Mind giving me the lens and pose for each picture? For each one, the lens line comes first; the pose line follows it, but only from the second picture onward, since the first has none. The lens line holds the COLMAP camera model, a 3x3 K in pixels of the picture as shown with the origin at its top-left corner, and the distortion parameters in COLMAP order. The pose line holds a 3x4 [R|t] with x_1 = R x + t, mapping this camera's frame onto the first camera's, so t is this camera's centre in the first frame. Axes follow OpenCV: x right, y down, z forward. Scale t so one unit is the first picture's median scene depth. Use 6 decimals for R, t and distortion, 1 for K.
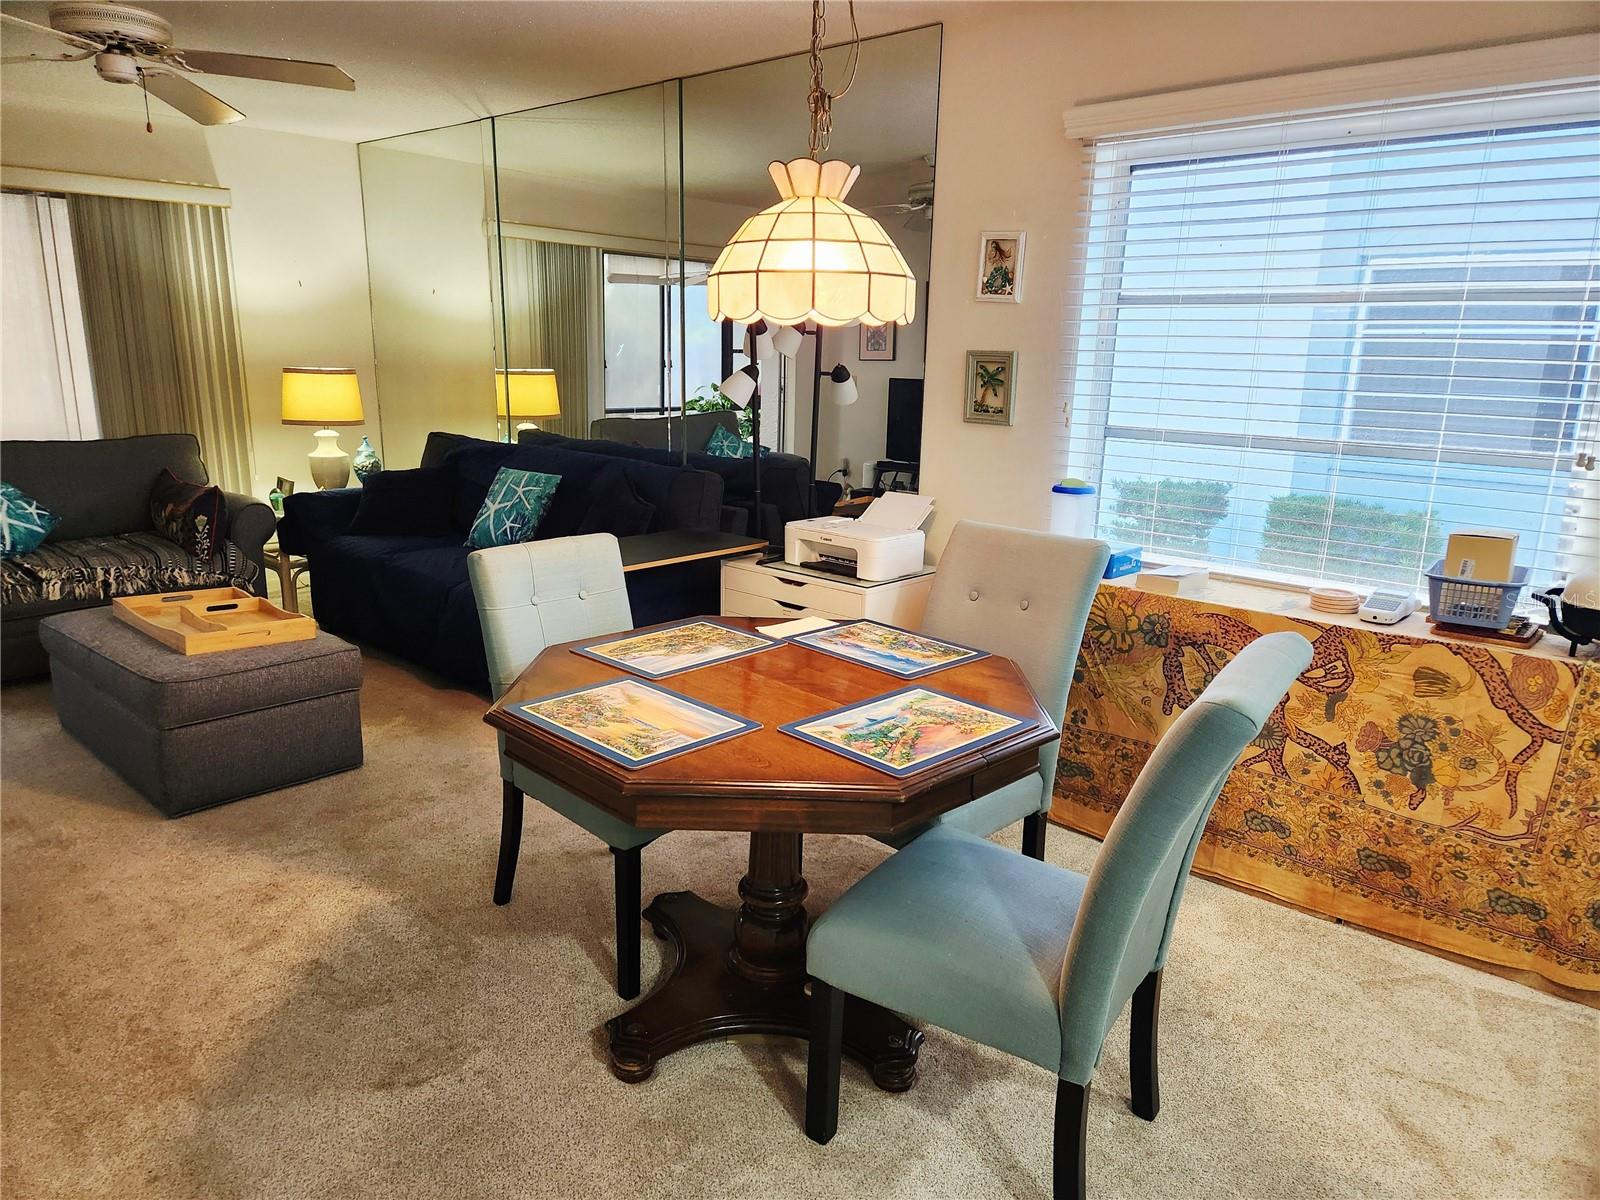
lens RADIAL K [[1064.1, 0, 805.1], [0, 1064.1, 599.1], [0, 0, 1]] dist [0.062735, -0.048305]
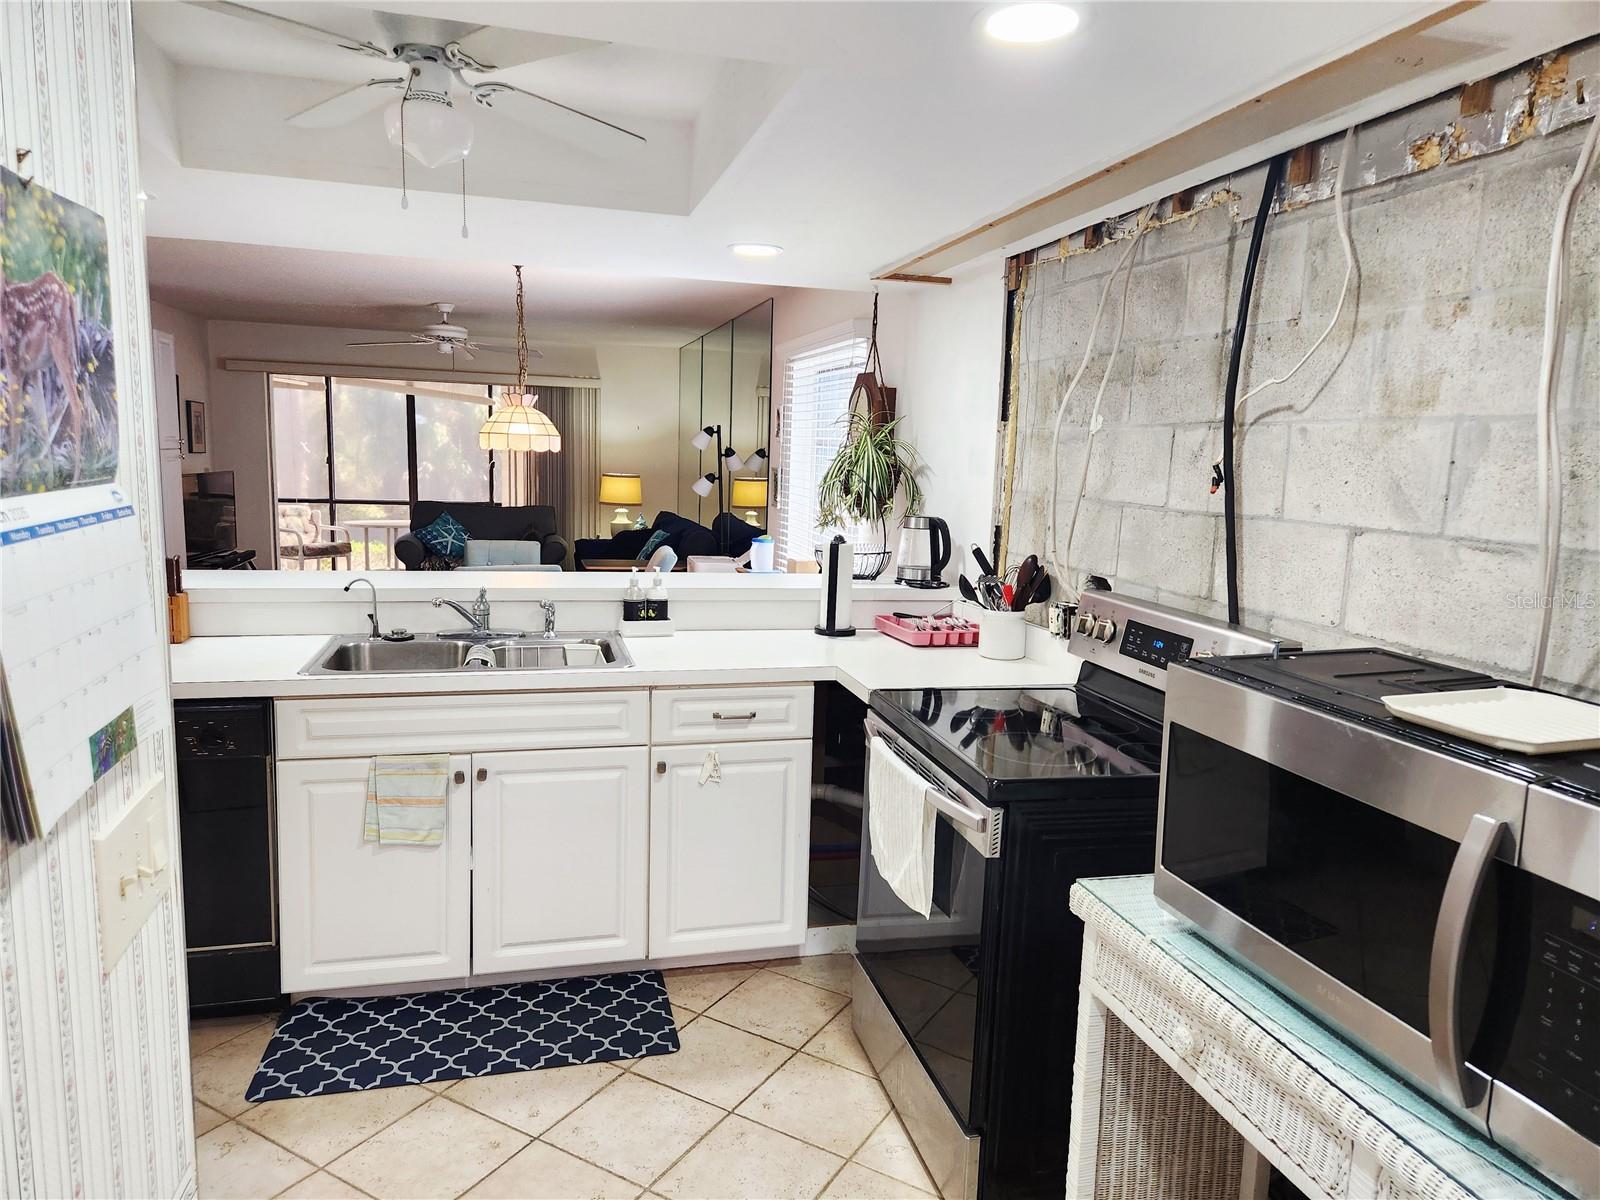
lens RADIAL K [[1064.1, 0, 813.0], [0, 1064.1, 605.9], [0, 0, 1]] dist [0.062735, -0.048305]
pose [[0.841893, 0.084871, -0.532929, 0.779926], [-0.138928, 0.988355, -0.062072, 0.068453], [0.521455, 0.126297, 0.843880, -0.305134]]
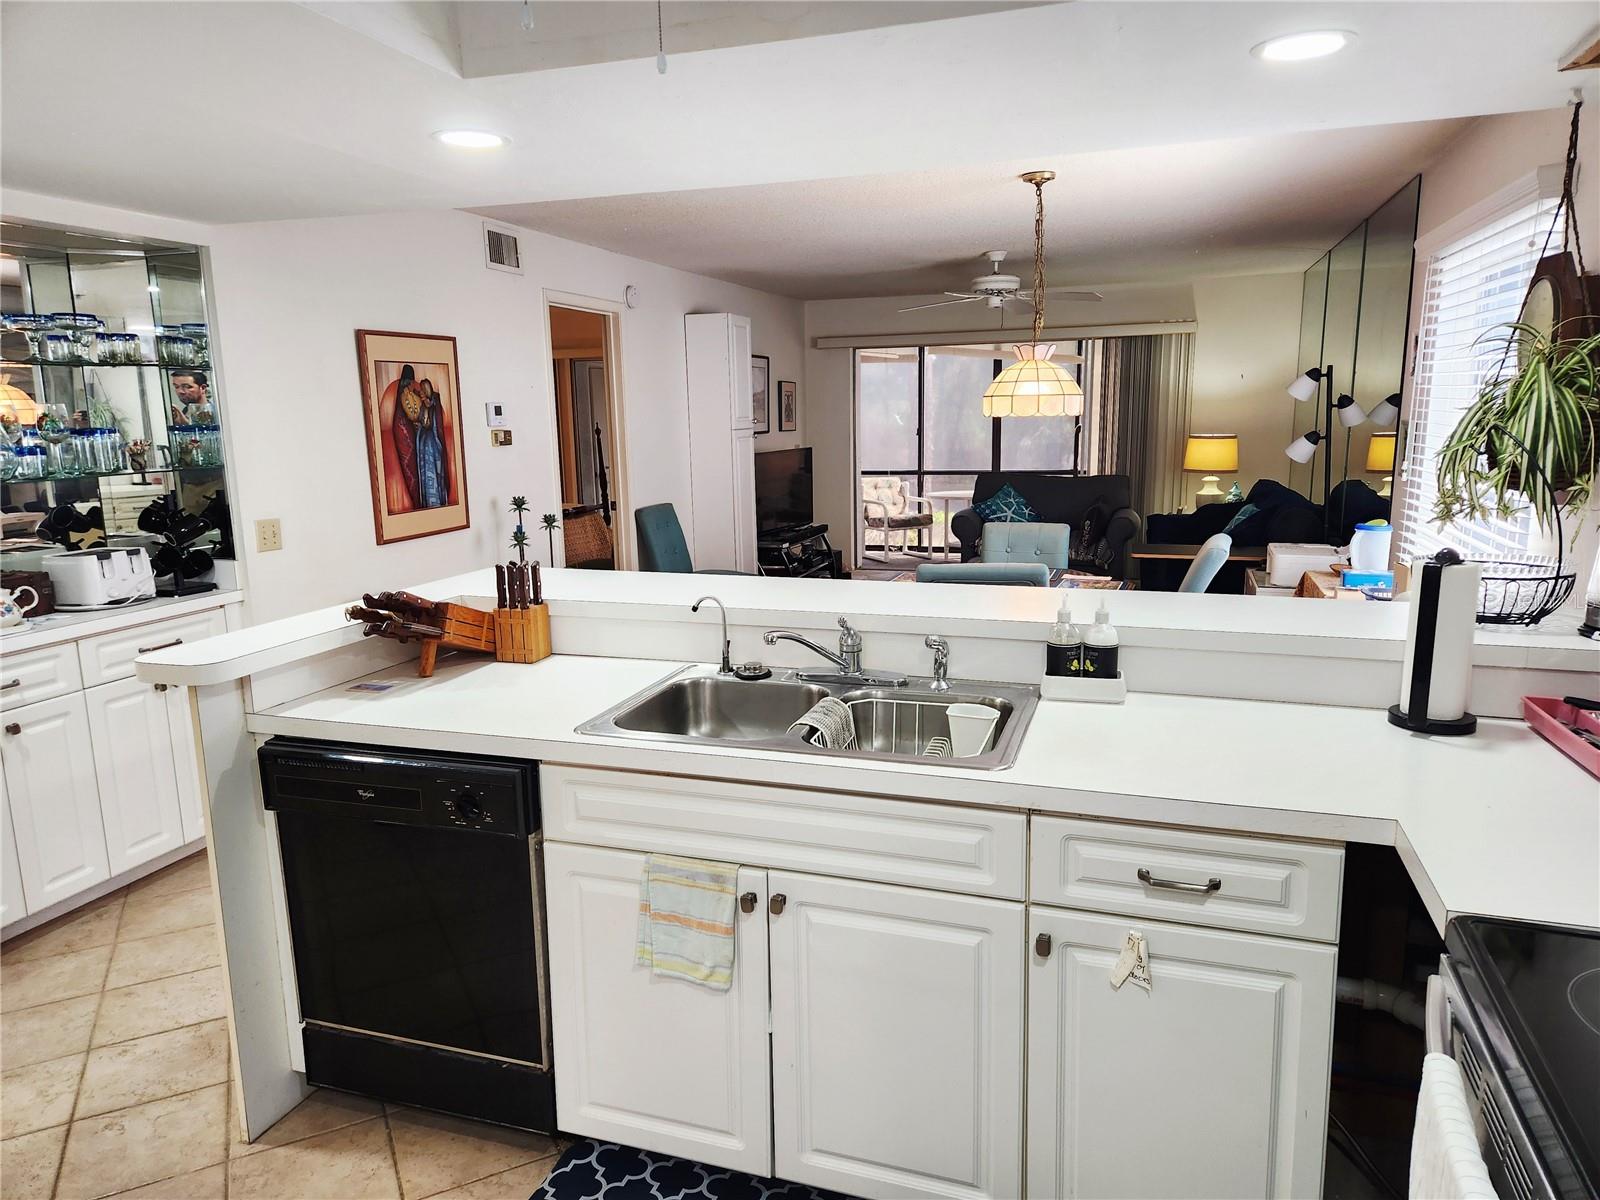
lens RADIAL K [[1064.1, 0, 805.9], [0, 1064.1, 601.3], [0, 0, 1]] dist [0.062735, -0.048305]
pose [[0.406976, 0.137562, -0.903021, 0.684585], [-0.184862, 0.980542, 0.066057, 0.016451], [0.894537, 0.140051, 0.424487, -0.096914]]
